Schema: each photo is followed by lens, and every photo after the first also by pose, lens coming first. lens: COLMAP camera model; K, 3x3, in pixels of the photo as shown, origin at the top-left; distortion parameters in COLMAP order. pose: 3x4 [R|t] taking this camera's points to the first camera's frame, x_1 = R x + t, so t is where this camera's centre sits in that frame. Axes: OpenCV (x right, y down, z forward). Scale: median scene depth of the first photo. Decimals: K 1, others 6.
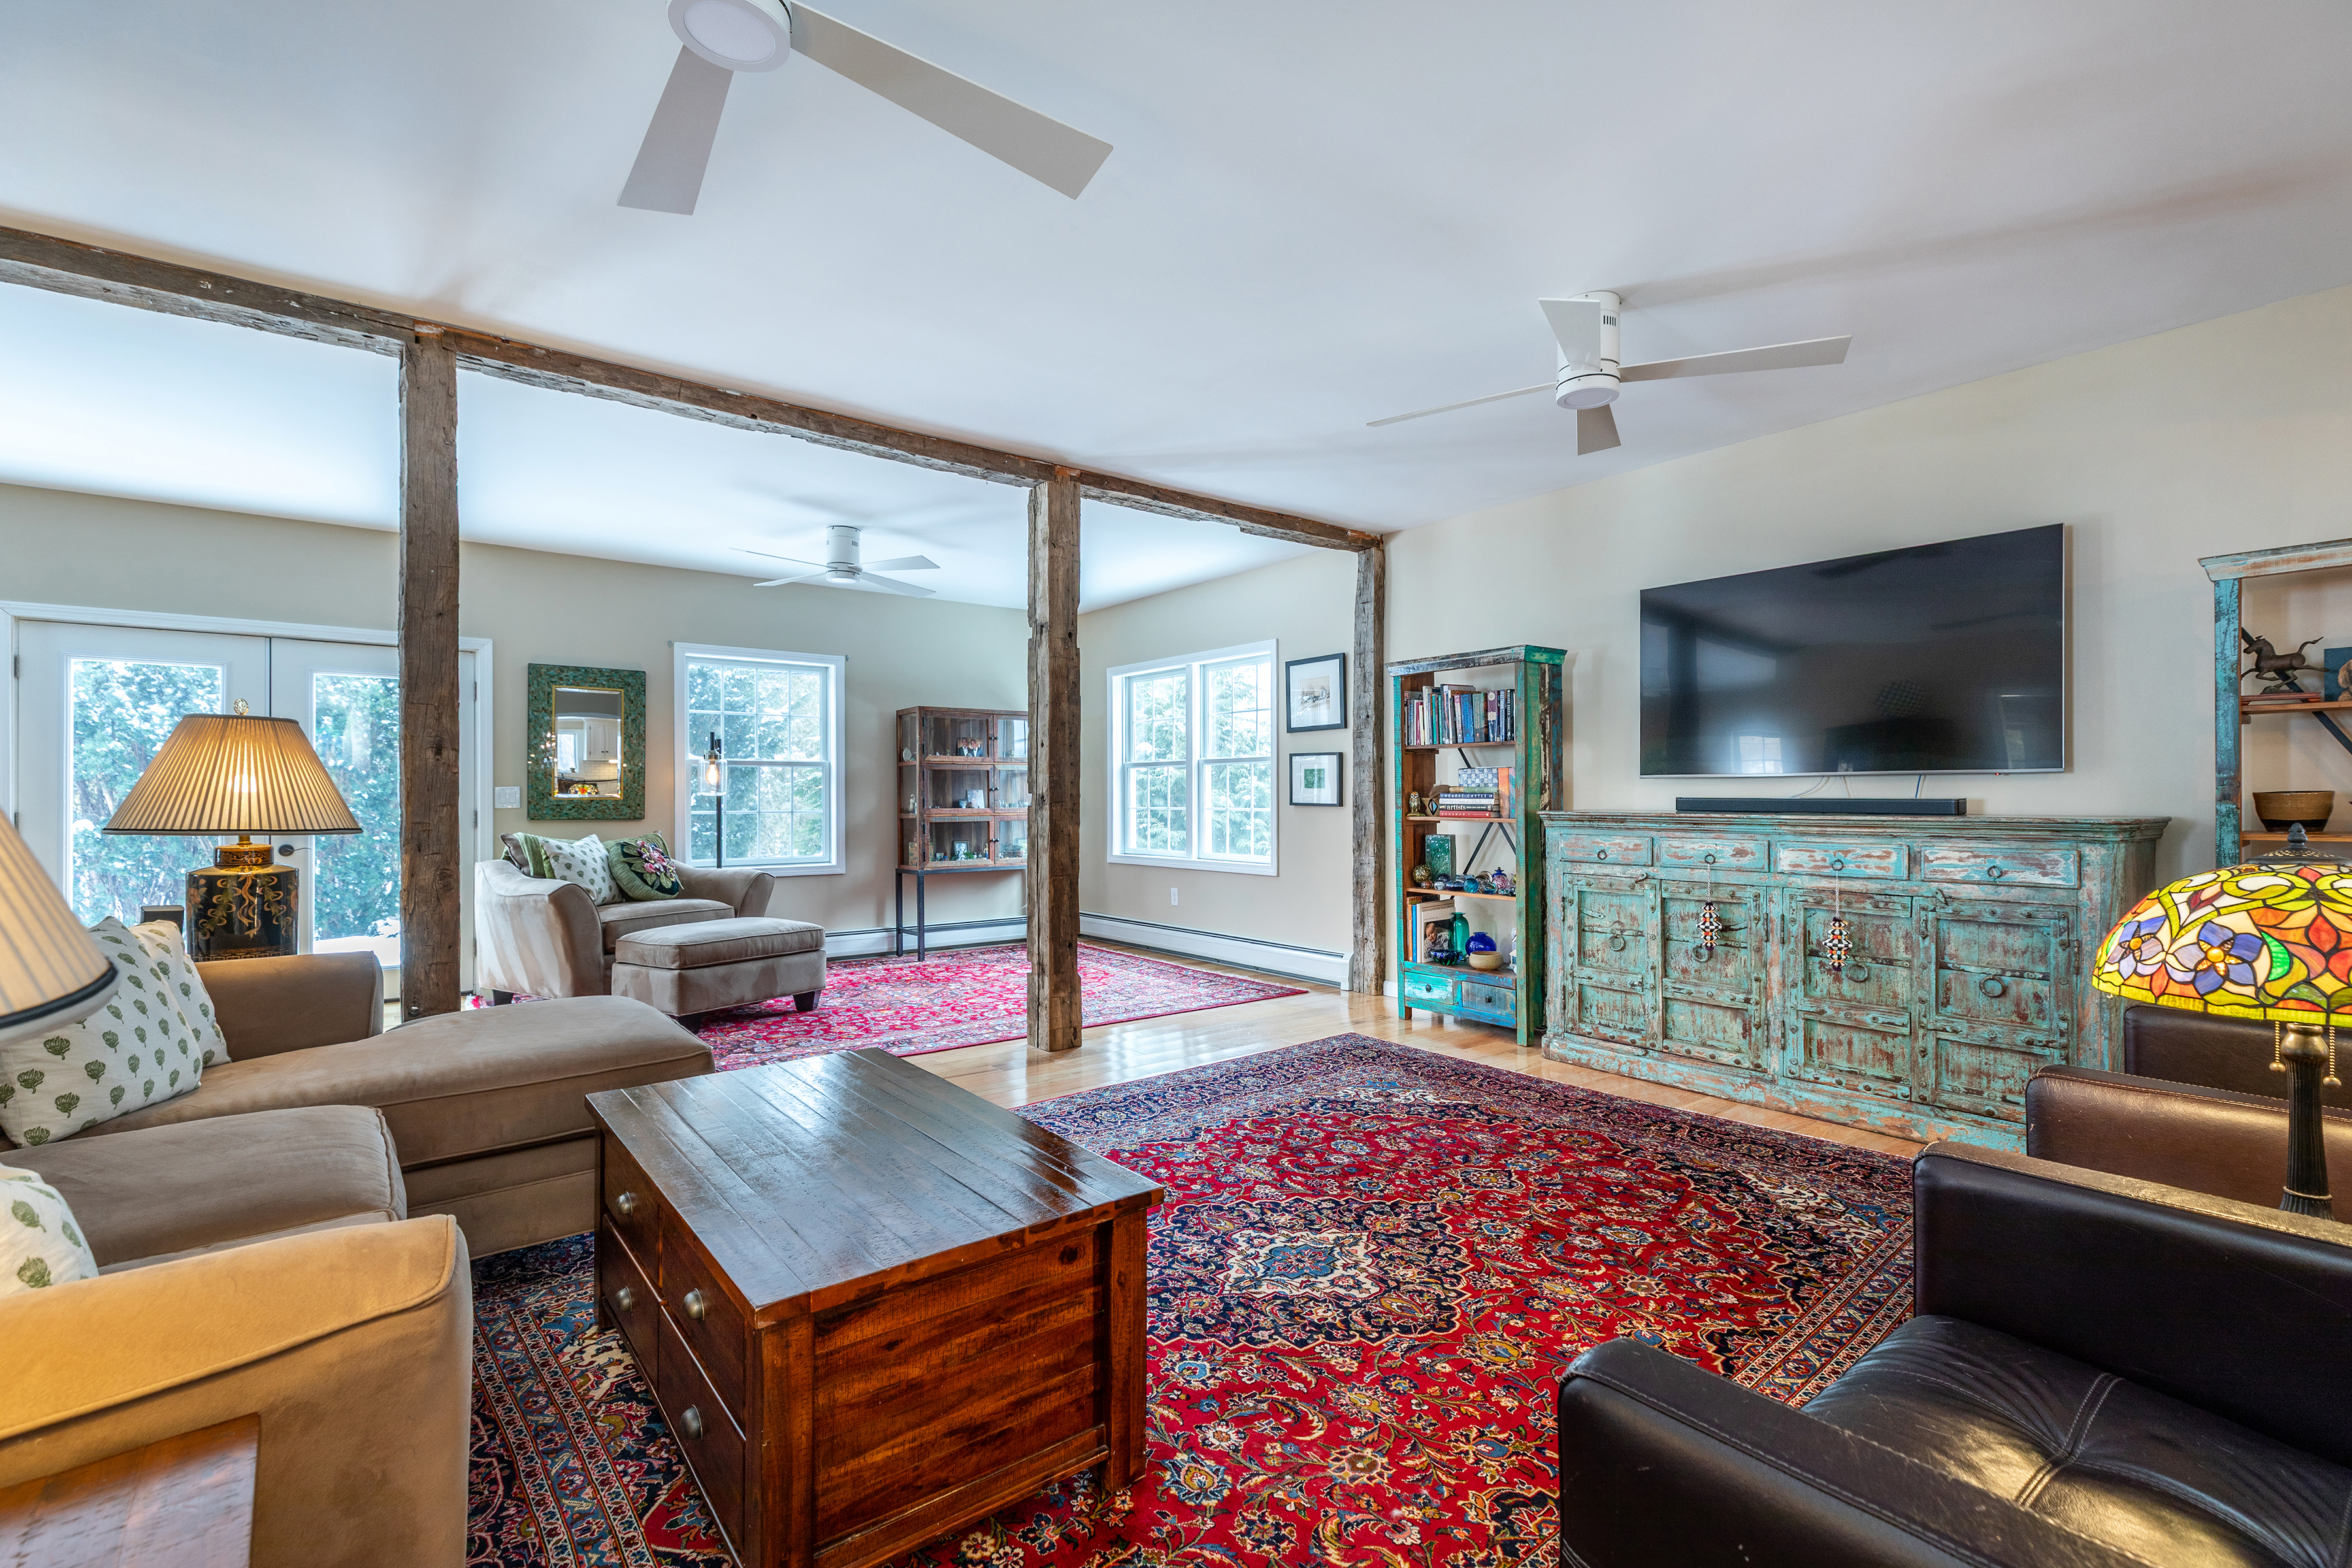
lens RADIAL K [[1024.0, 0, 1178.2], [0, 1024.0, 791.7], [0, 0, 1]] dist [0.019518, -0.002352]
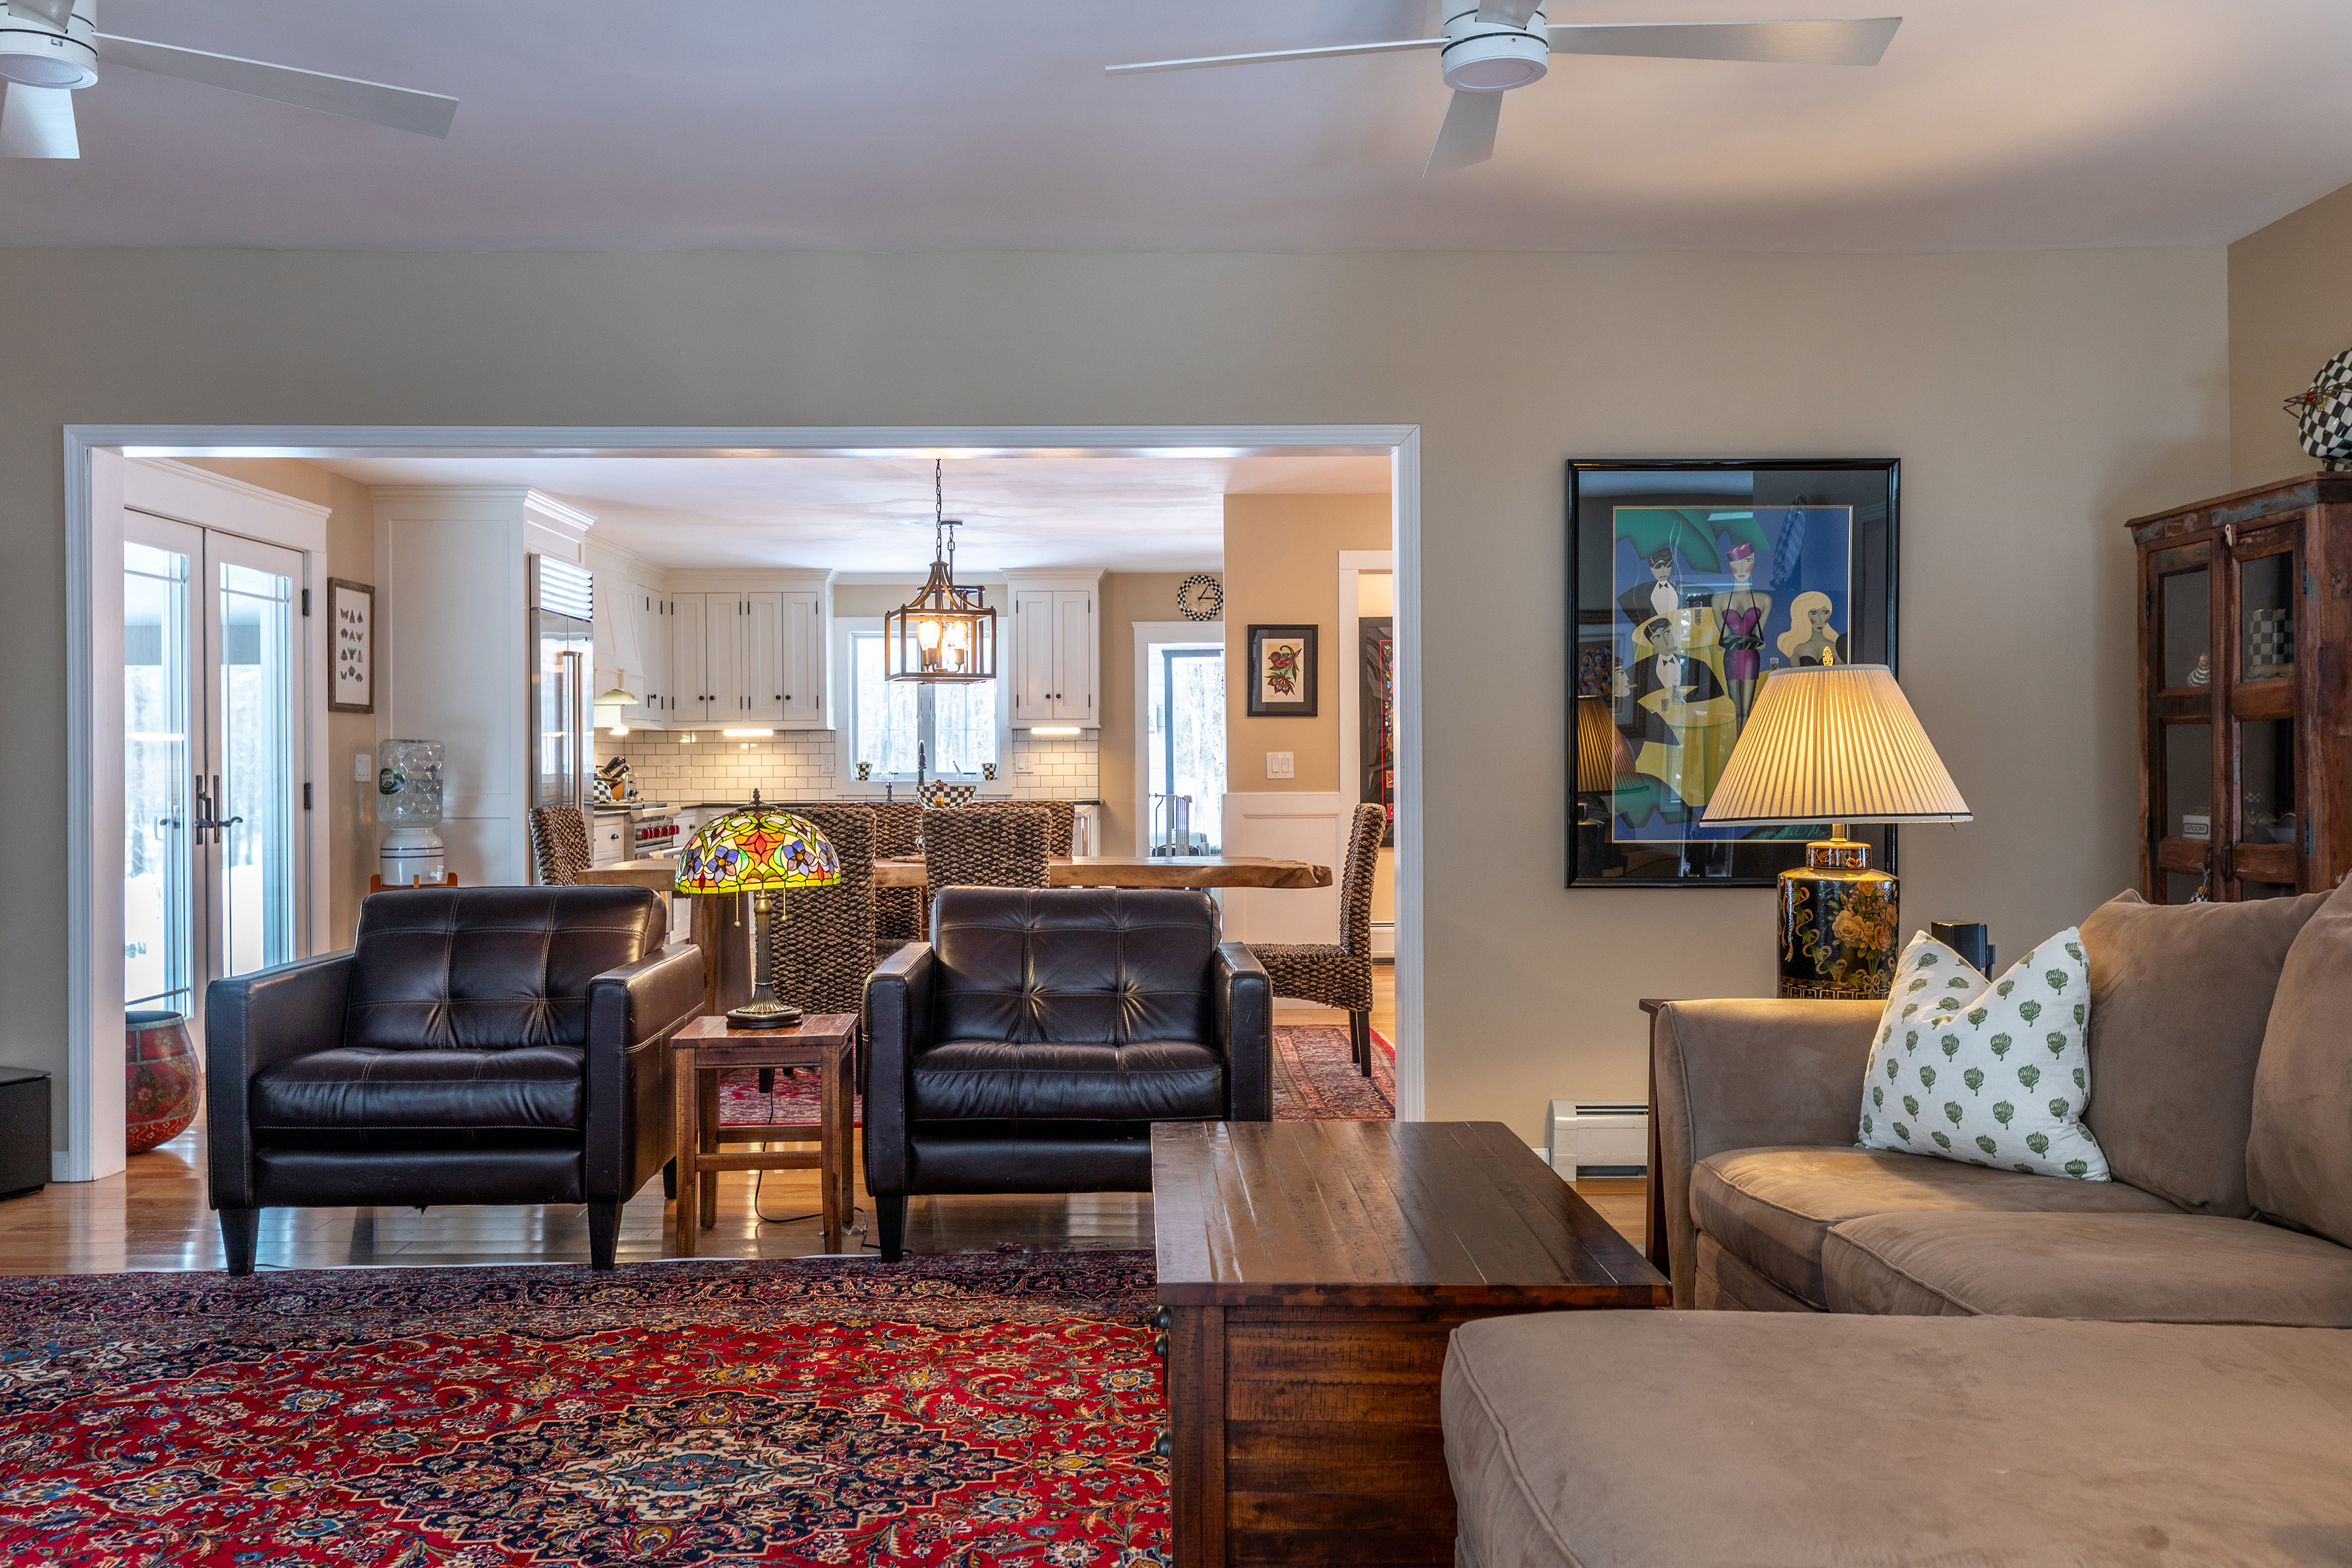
lens RADIAL K [[2063.0, 0, 1112.9], [0, 2063.0, 759.6], [0, 0, 1]] dist [0.060018, -0.079249]
pose [[-0.772460, 0.006485, 0.635031, -0.753050], [0.004408, 0.999979, -0.004850, 0.001488], [-0.635048, -0.000947, -0.772472, 1.473685]]
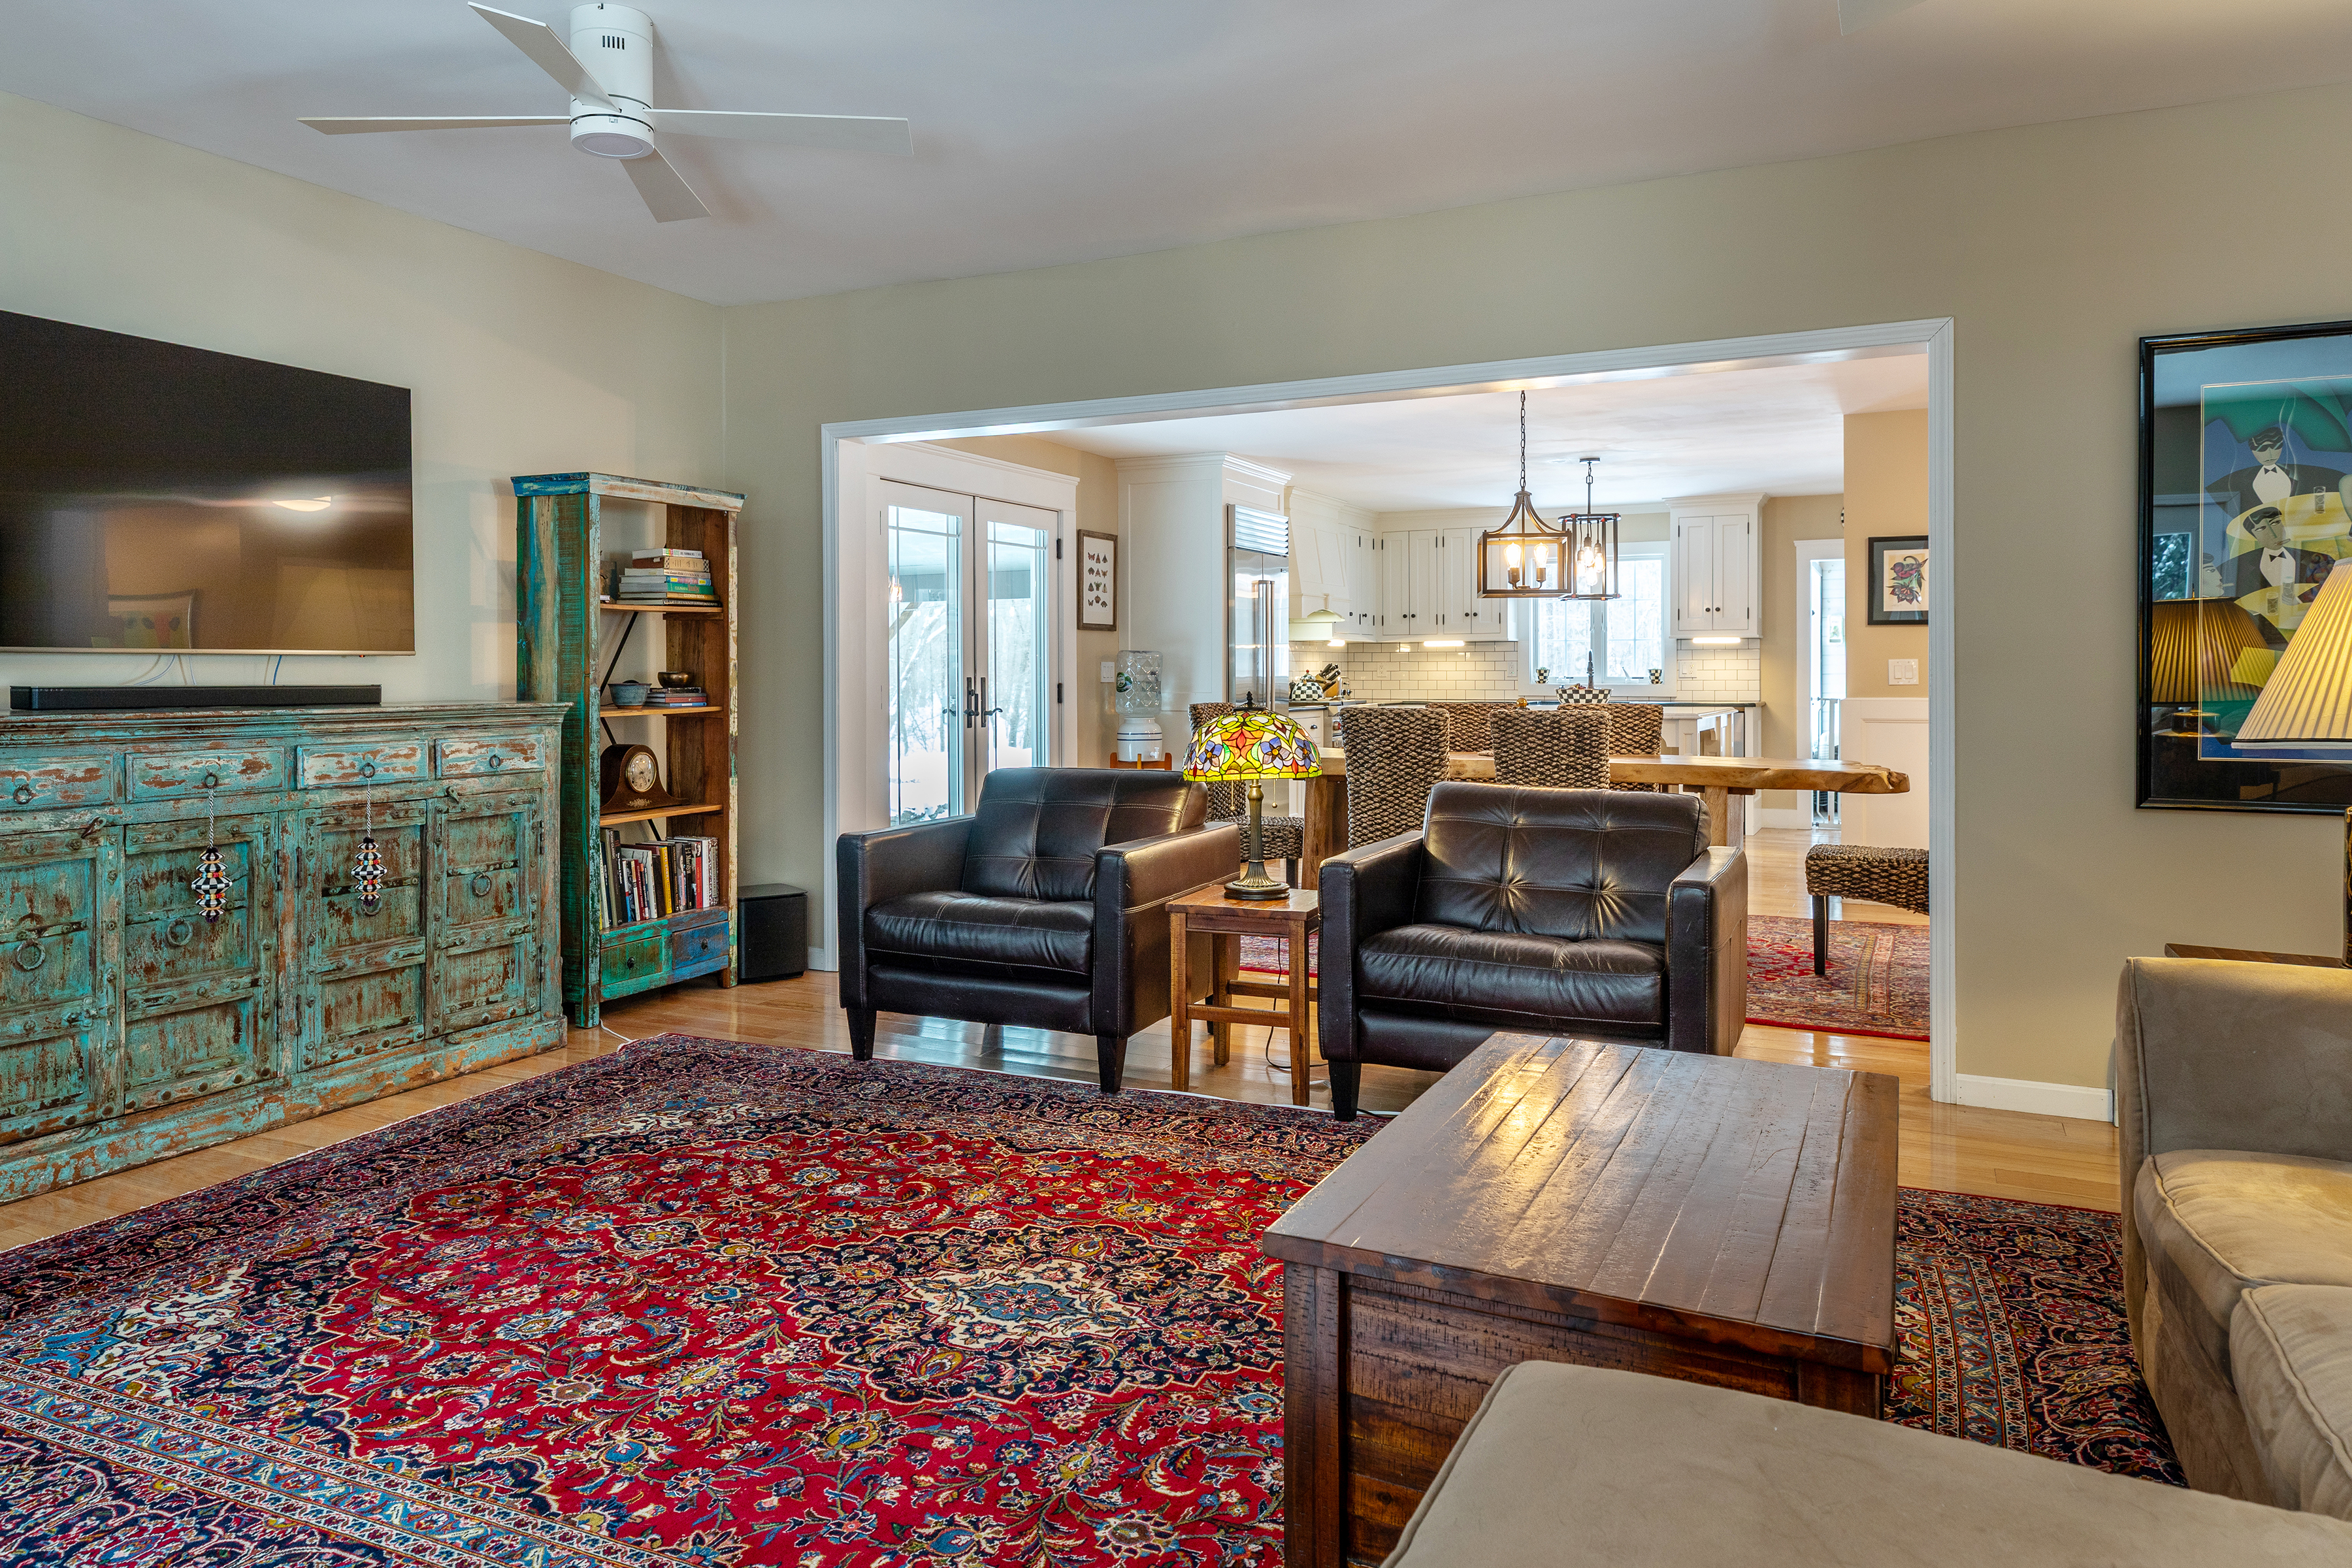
lens RADIAL K [[1570.6, 0, 1039.8], [0, 1570.6, 673.9], [0, 0, 1]] dist [0.036870, -0.024013]
pose [[-0.380110, 0.001072, 0.924941, -0.751415], [0.001086, 0.999999, -0.000713, -0.000265], [-0.924941, 0.000733, -0.380111, 1.124504]]
